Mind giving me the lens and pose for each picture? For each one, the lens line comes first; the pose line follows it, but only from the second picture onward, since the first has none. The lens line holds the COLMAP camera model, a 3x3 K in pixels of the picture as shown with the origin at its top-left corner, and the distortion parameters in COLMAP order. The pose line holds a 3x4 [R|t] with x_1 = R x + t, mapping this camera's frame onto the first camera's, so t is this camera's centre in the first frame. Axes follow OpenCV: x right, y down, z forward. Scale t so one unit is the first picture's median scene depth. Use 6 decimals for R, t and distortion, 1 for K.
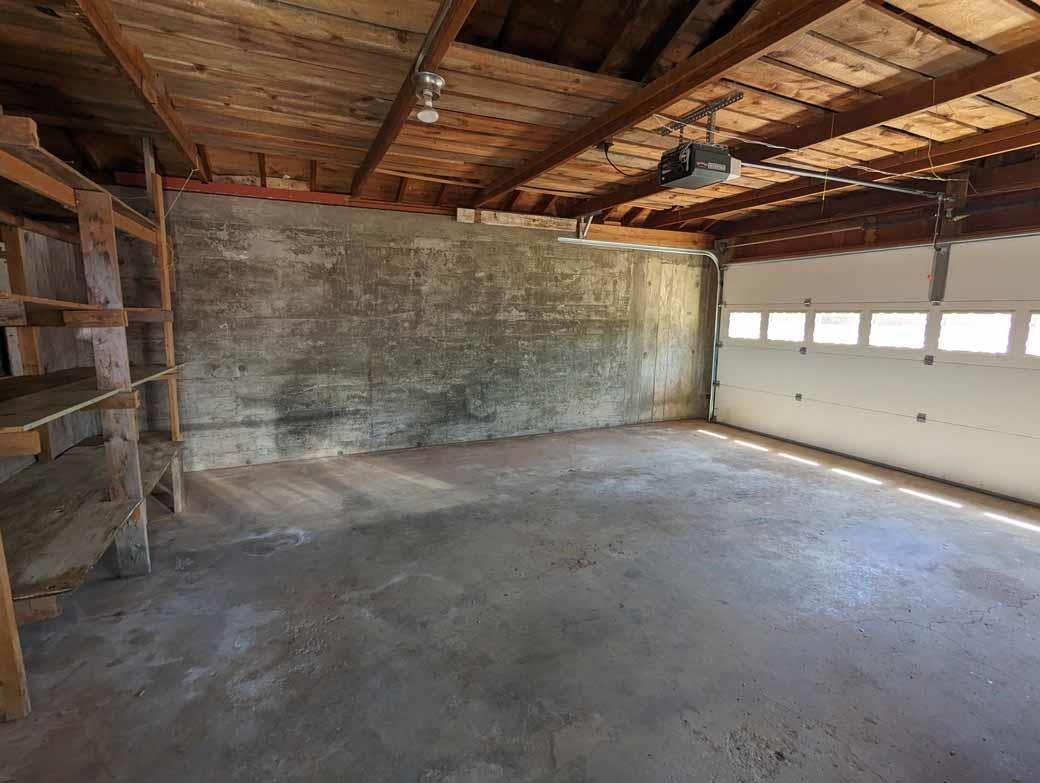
lens RADIAL K [[486.8, 0, 518.5], [0, 486.8, 389.1], [0, 0, 1]] dist [0.001979, 0.000022]
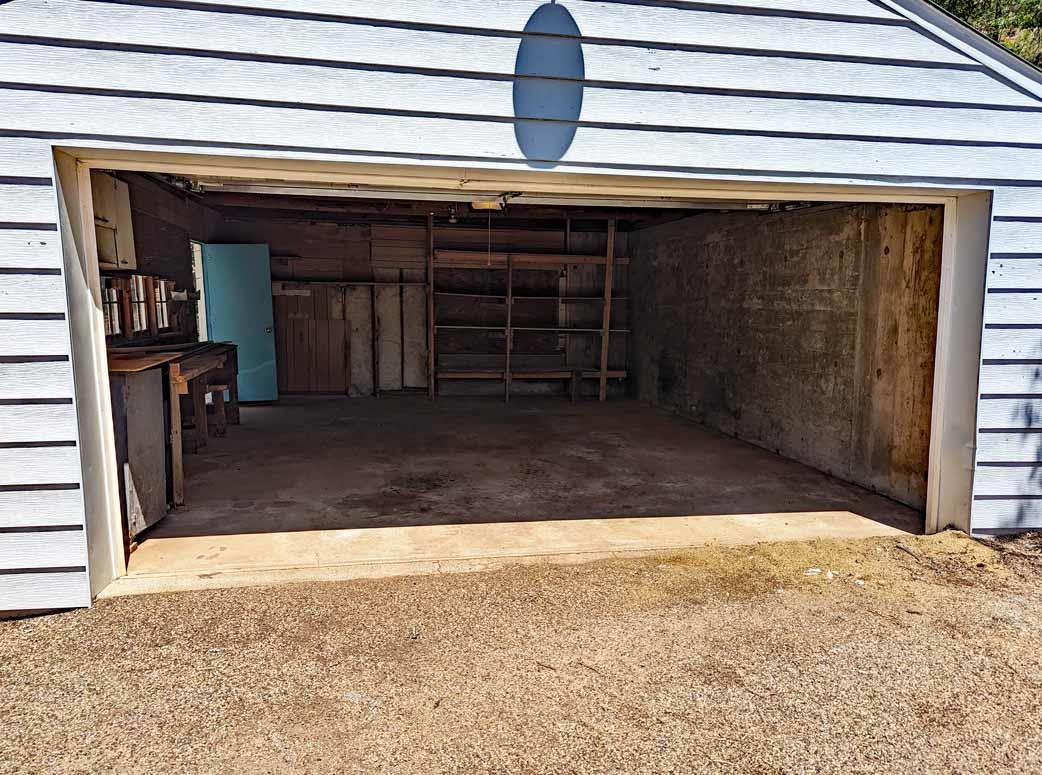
lens RADIAL K [[742.1, 0, 519.8], [0, 742.1, 388.7], [0, 0, 1]] dist [-0.013151, -0.014739]
pose [[-0.234421, 0.109477, -0.965951, 1.309041], [-0.165028, 0.974735, 0.150522, -0.123344], [0.958025, 0.194694, -0.210431, 0.843154]]
